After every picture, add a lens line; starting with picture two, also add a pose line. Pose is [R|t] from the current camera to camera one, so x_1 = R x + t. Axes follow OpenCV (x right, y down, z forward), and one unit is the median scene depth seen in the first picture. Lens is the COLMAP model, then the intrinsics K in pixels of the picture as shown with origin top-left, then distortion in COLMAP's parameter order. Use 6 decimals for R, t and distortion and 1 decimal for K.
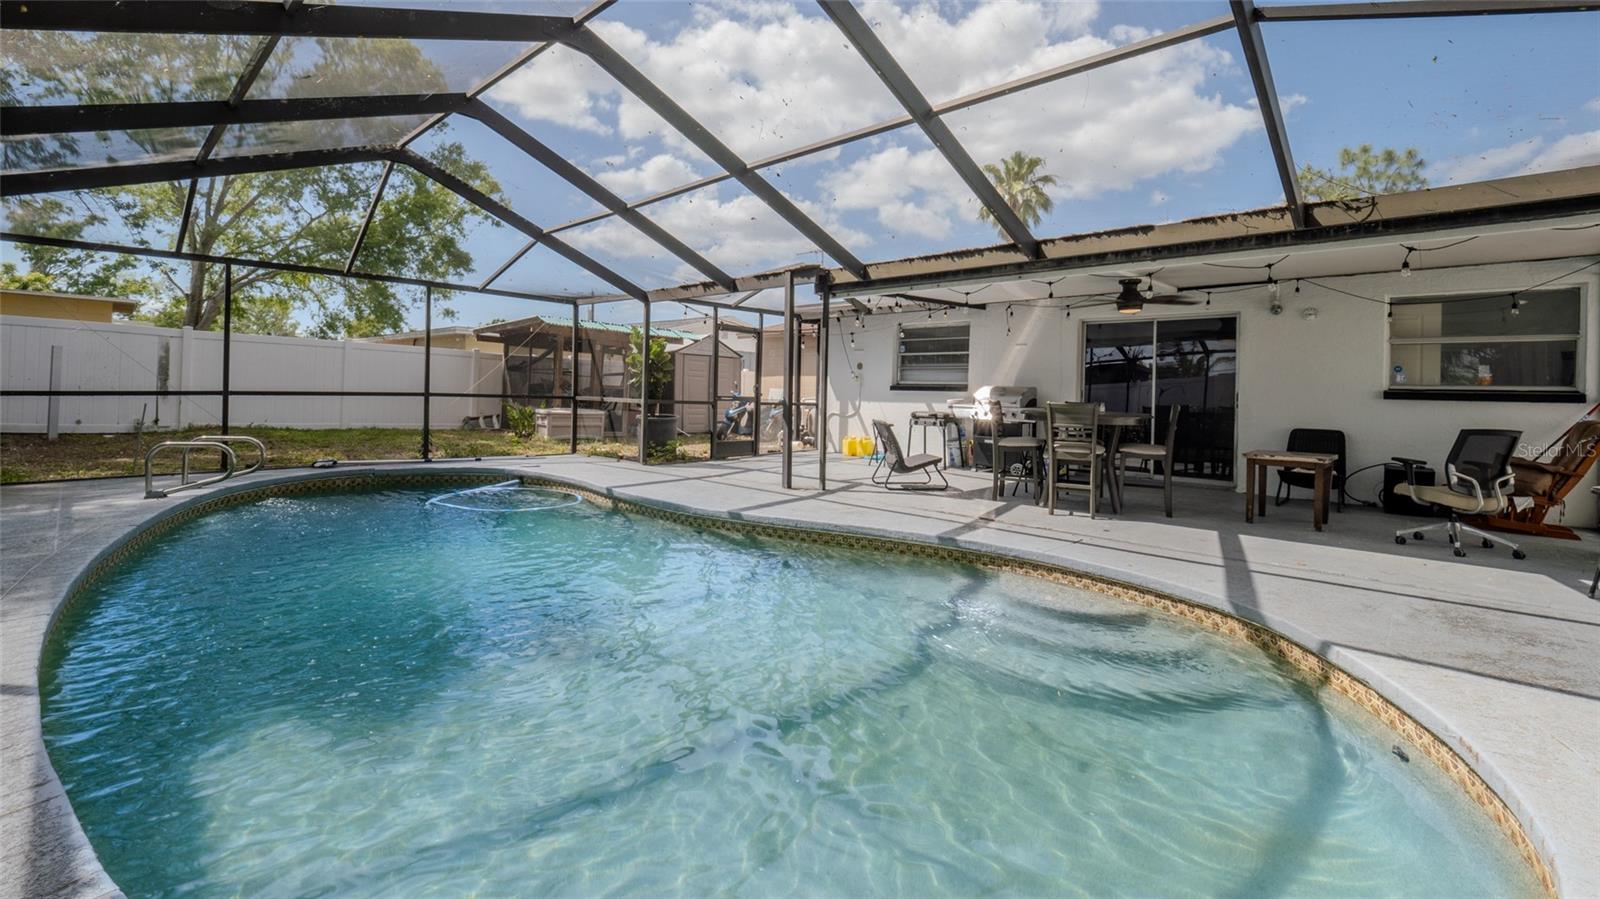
lens RADIAL K [[668.0, 0, 793.5], [0, 668.0, 433.1], [0, 0, 1]] dist [-0.009099, -0.000593]
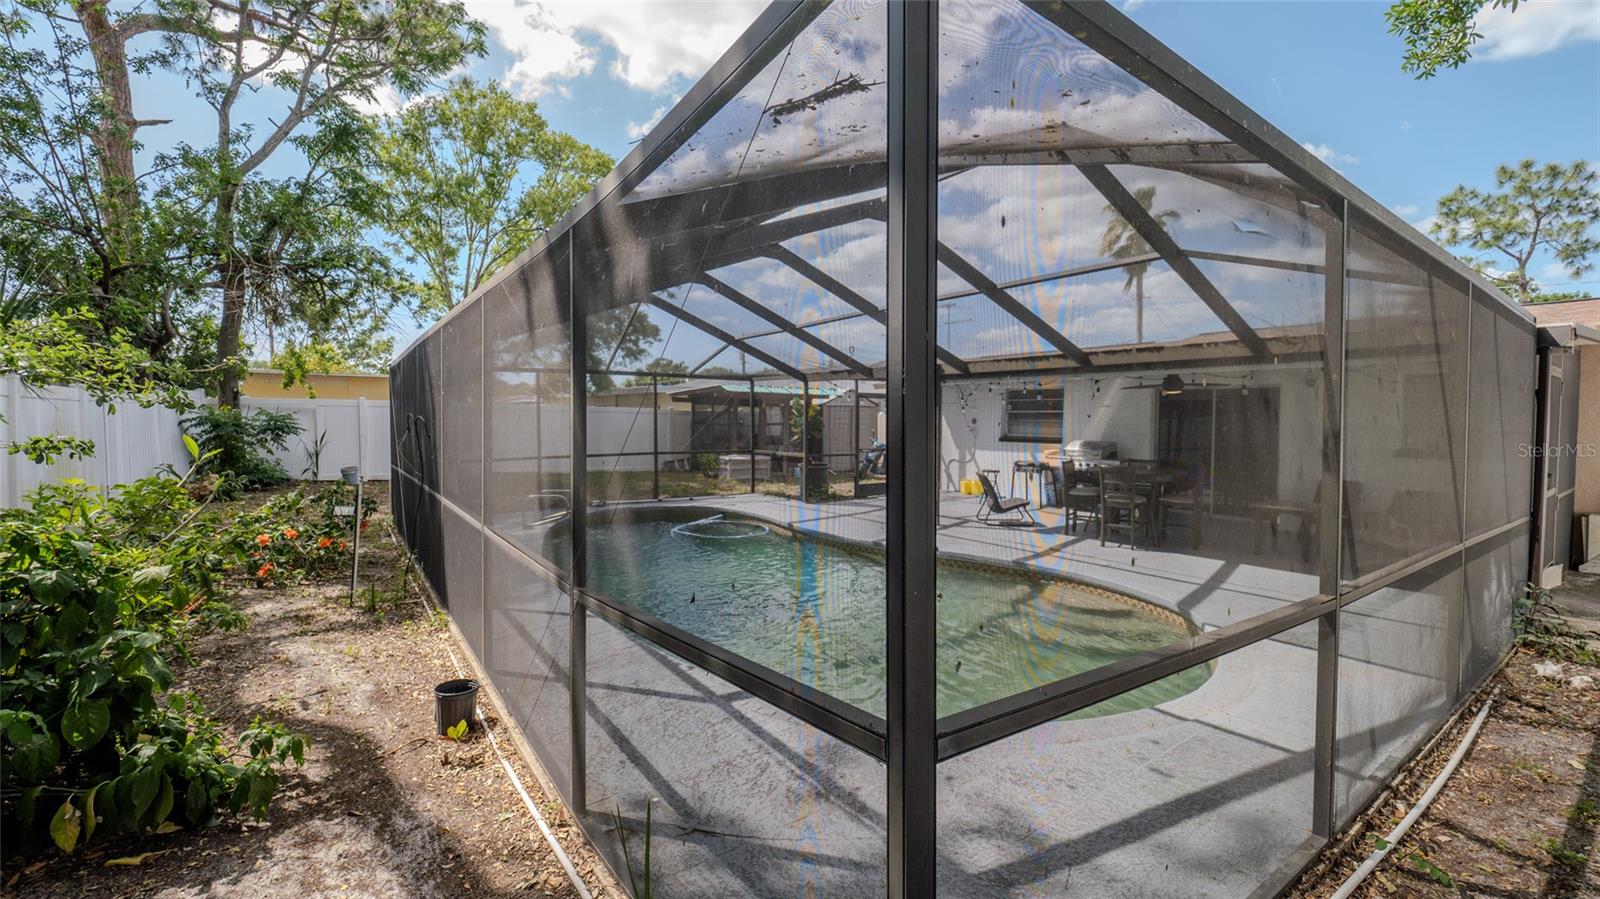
lens RADIAL K [[668.0, 0, 784.0], [0, 668.0, 435.9], [0, 0, 1]] dist [-0.009099, -0.000593]
pose [[0.975883, -0.019352, -0.217436, 0.031575], [0.013742, 0.999533, -0.027283, -0.058174], [0.217863, 0.023637, 0.975693, -0.371339]]
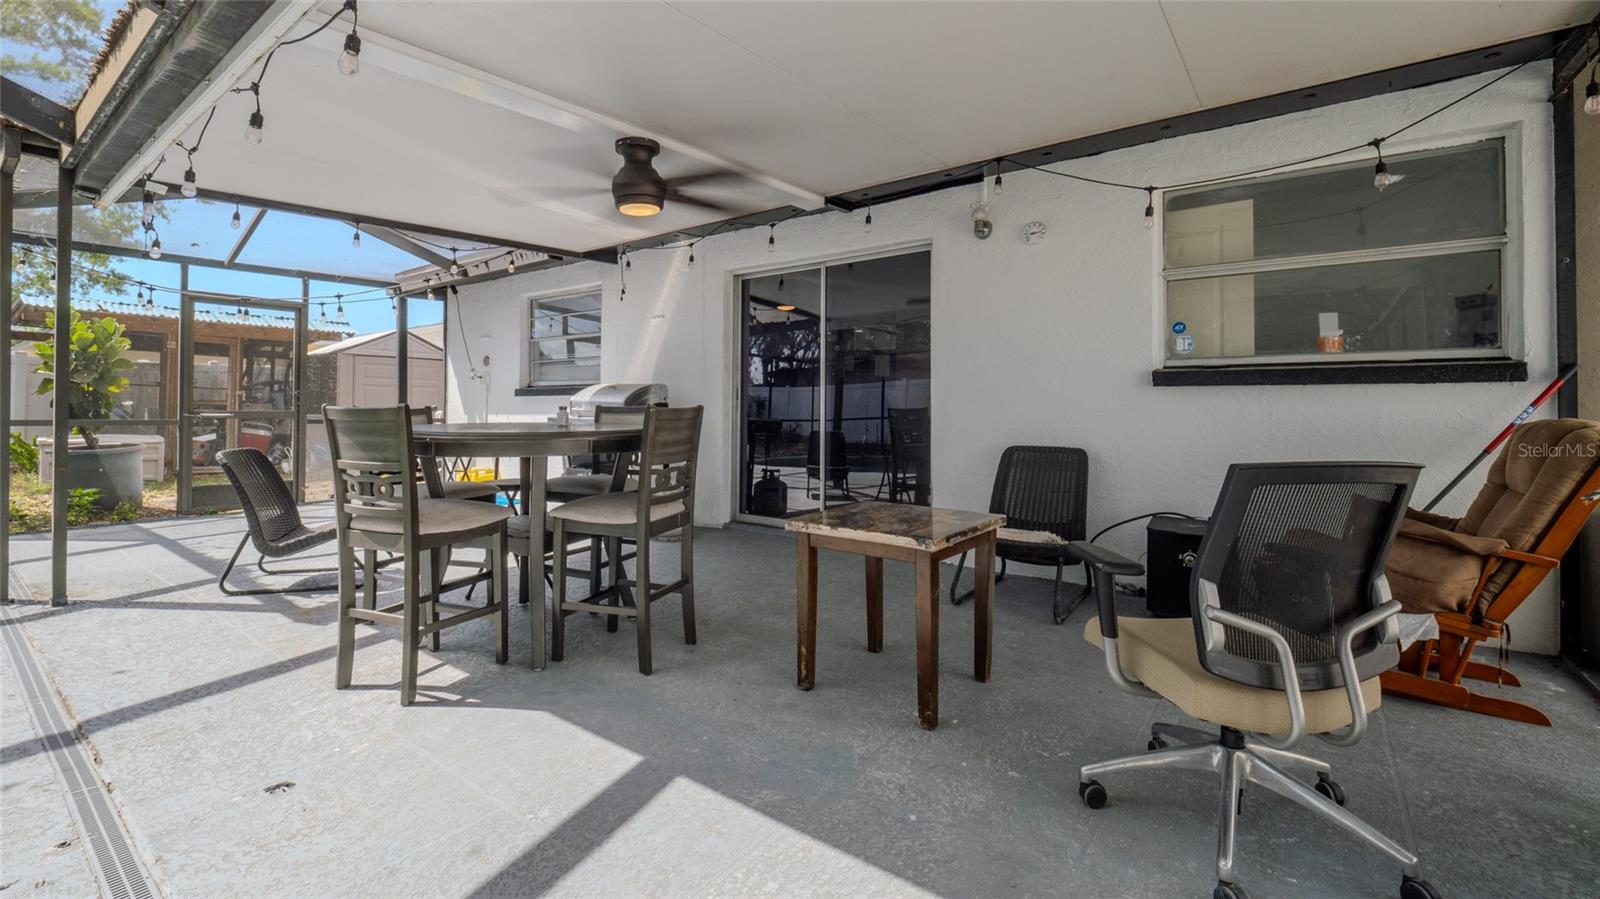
lens RADIAL K [[668.0, 0, 799.0], [0, 668.0, 444.7], [0, 0, 1]] dist [-0.009099, -0.000593]
pose [[0.993275, -0.027827, 0.112389, 0.440191], [0.028048, 0.999607, -0.000384, -0.010642], [-0.112334, 0.003534, 0.993664, 0.408059]]
